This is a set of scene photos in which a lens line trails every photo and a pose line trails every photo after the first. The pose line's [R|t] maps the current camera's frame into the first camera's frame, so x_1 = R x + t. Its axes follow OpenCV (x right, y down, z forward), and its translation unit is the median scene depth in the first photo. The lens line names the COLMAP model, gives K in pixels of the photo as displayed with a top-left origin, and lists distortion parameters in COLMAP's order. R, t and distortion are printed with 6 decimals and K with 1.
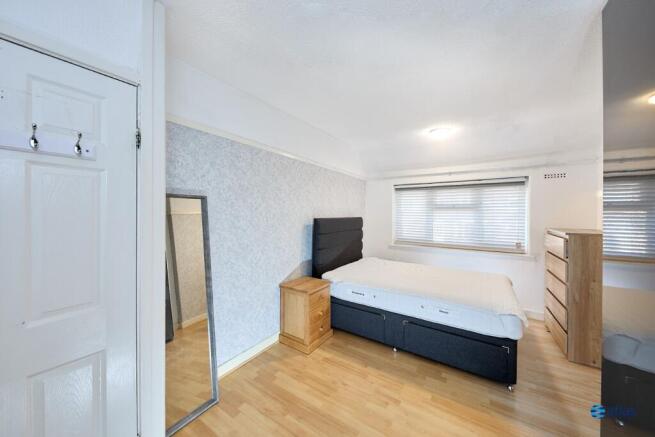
lens RADIAL K [[229.7, 0, 328.4], [0, 229.7, 214.6], [0, 0, 1]] dist [-0.008994, -0.000252]
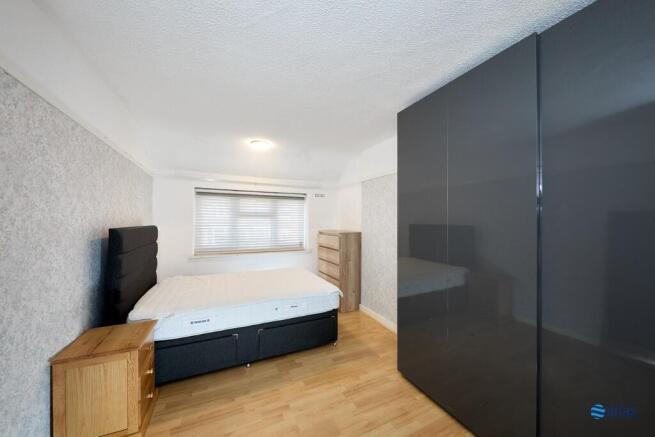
lens RADIAL K [[227.5, 0, 327.4], [0, 227.5, 221.4], [0, 0, 1]] dist [-0.001517, -0.000259]
pose [[0.527047, -0.003218, 0.849830, -0.291658], [0.004657, 0.999989, 0.000899, -0.000760], [-0.849823, 0.003484, 0.527056, 0.200502]]
